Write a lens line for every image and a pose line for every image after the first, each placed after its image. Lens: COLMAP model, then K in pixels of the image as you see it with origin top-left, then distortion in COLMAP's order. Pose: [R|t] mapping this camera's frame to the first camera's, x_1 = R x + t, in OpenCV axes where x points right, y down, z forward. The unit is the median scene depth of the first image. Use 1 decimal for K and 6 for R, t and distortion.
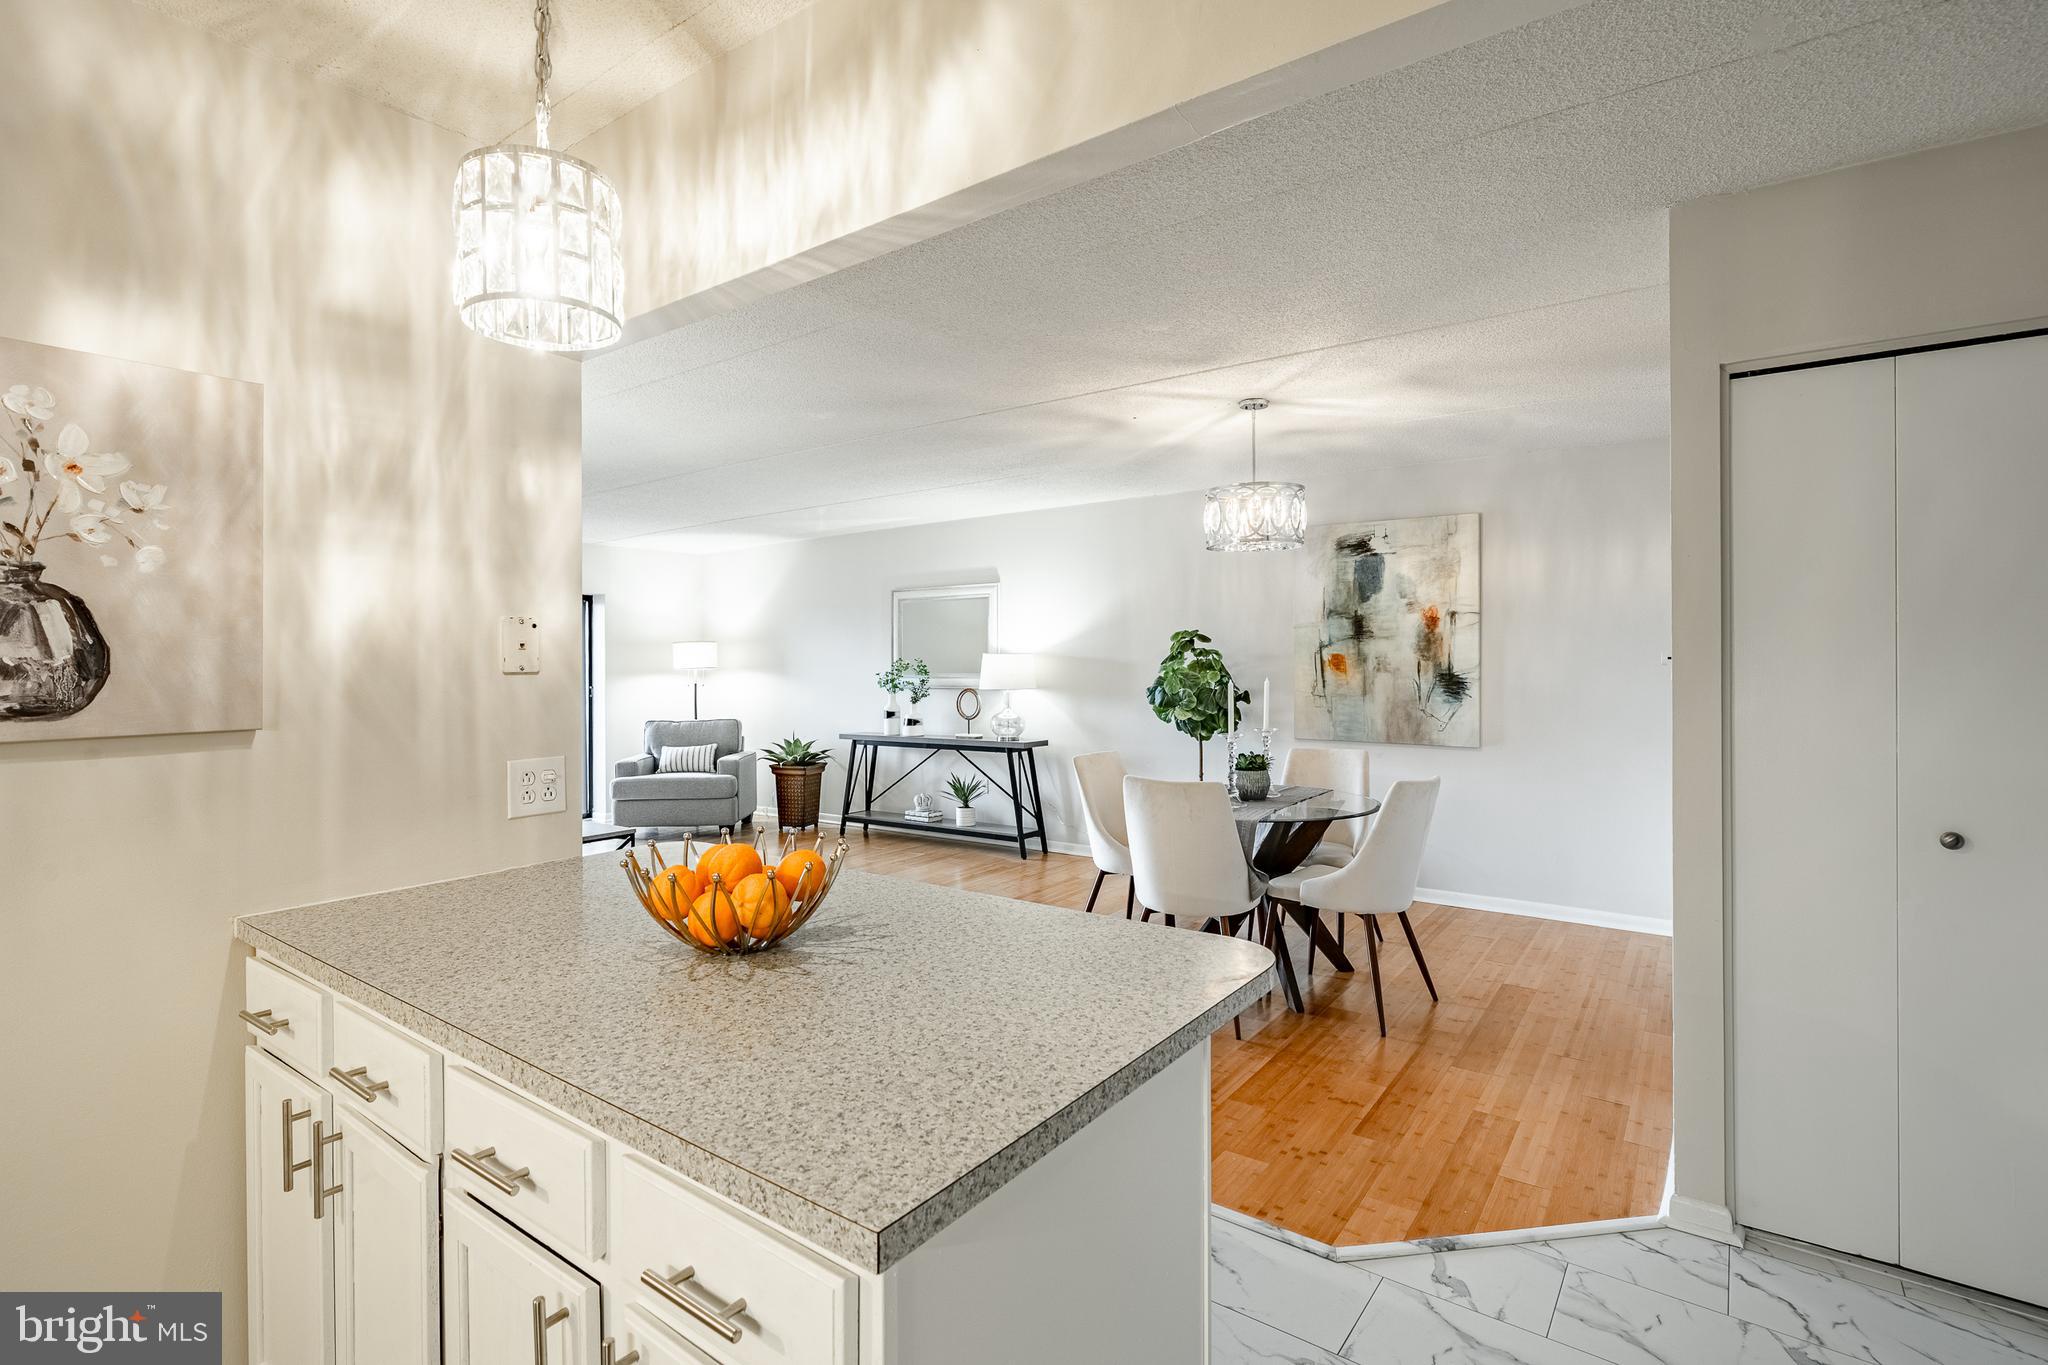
lens RADIAL K [[962.5, 0, 1014.1], [0, 962.5, 671.0], [0, 0, 1]] dist [-0.000801, -0.001104]
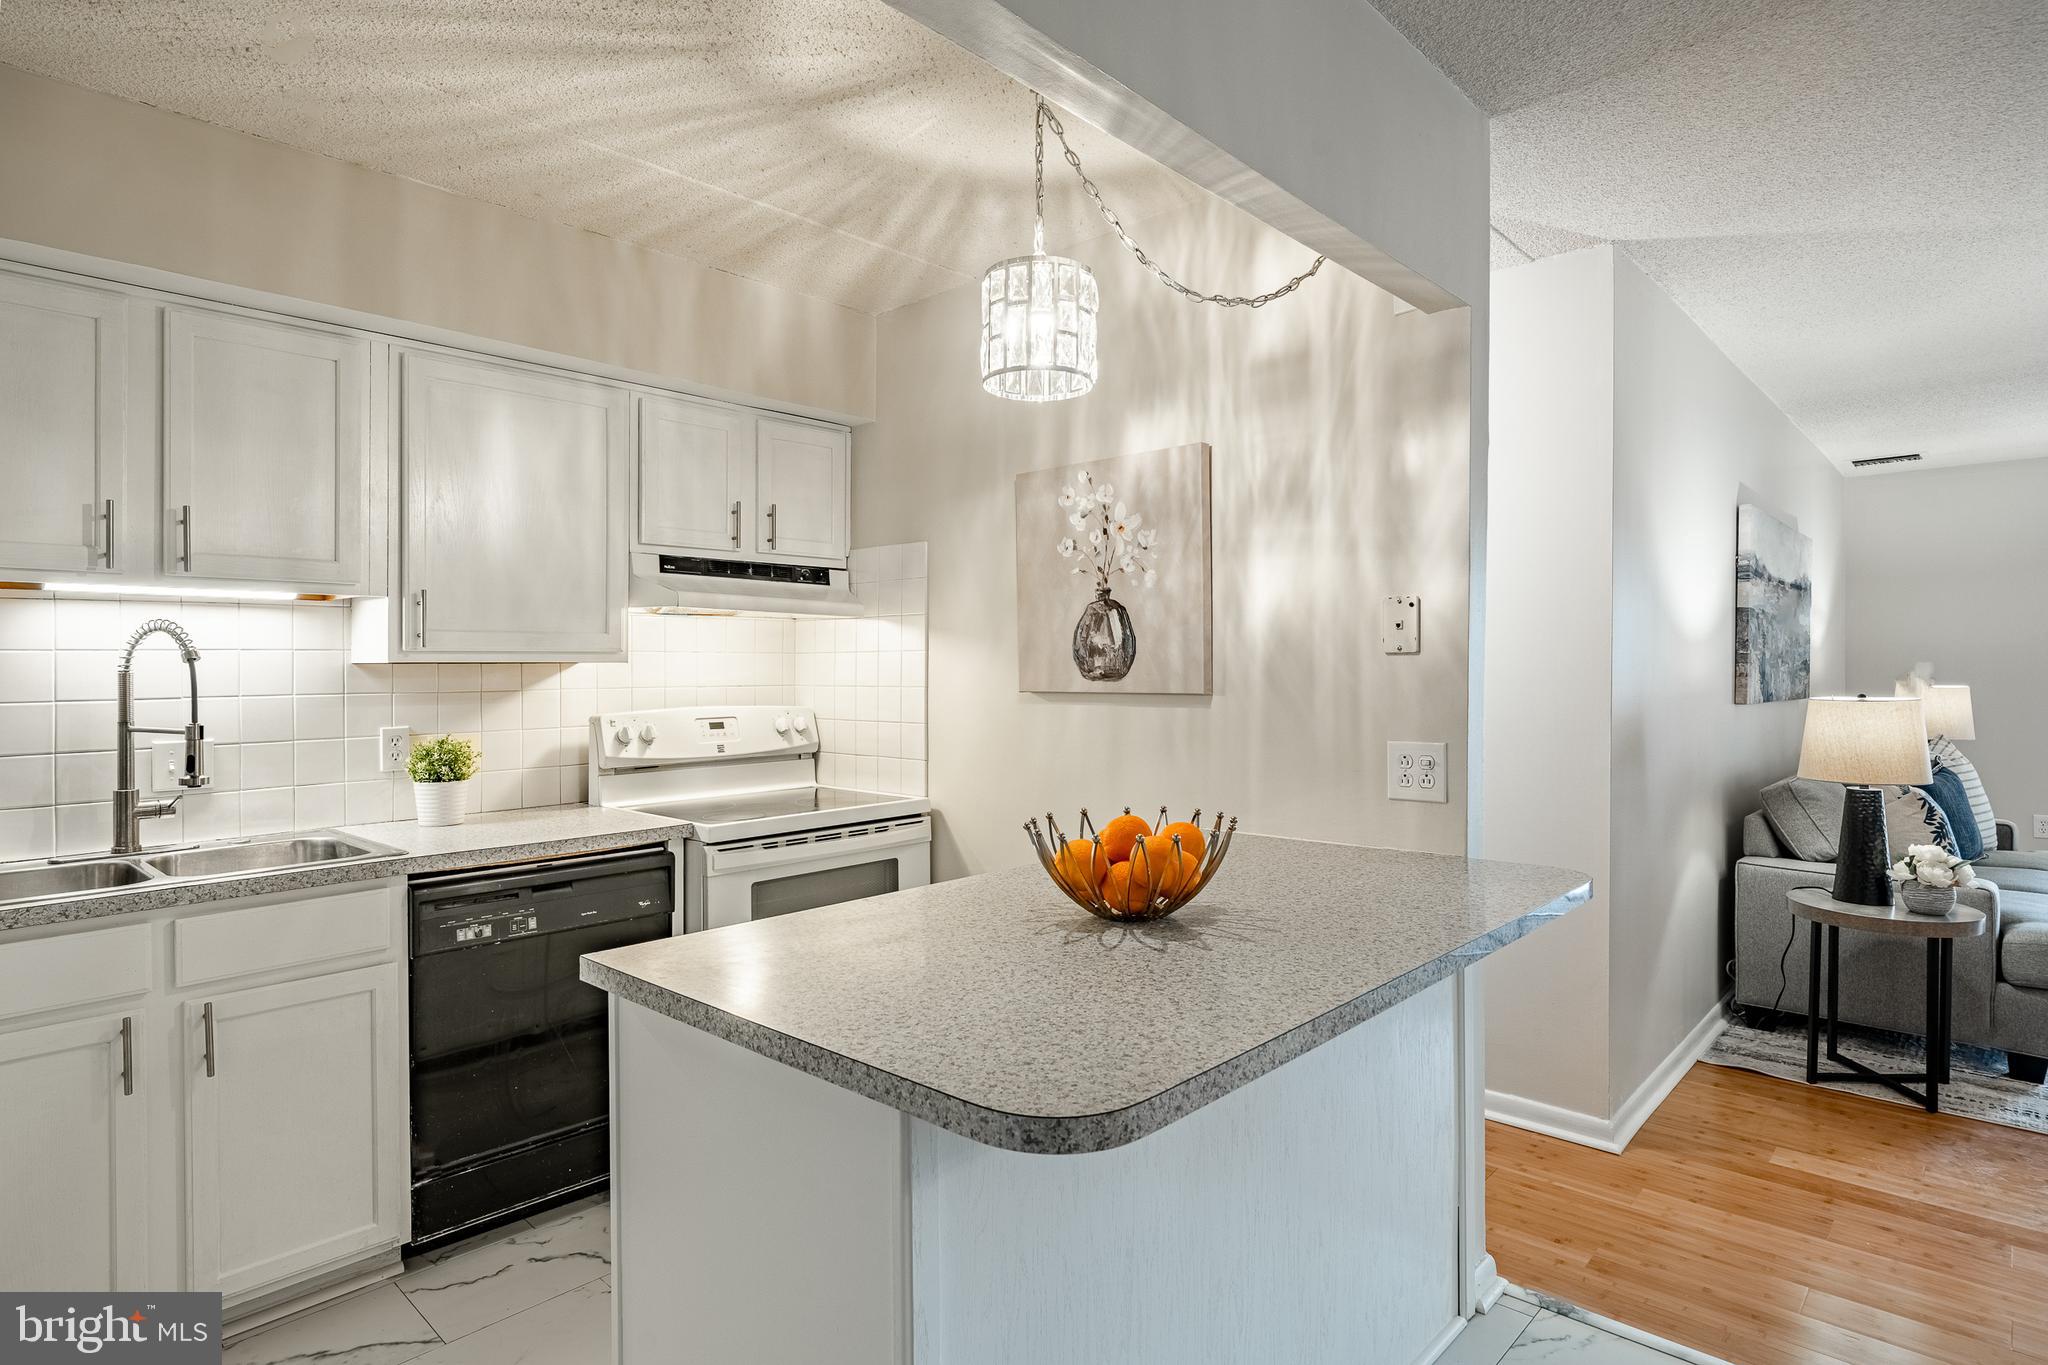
lens RADIAL K [[1094.5, 0, 1012.8], [0, 1094.5, 680.5], [0, 0, 1]] dist [0.005152, -0.000929]
pose [[-0.111567, 0.020363, -0.993548, 0.818302], [-0.003032, 0.999778, 0.020831, 0.009802], [0.993752, 0.005337, -0.111481, 0.923949]]
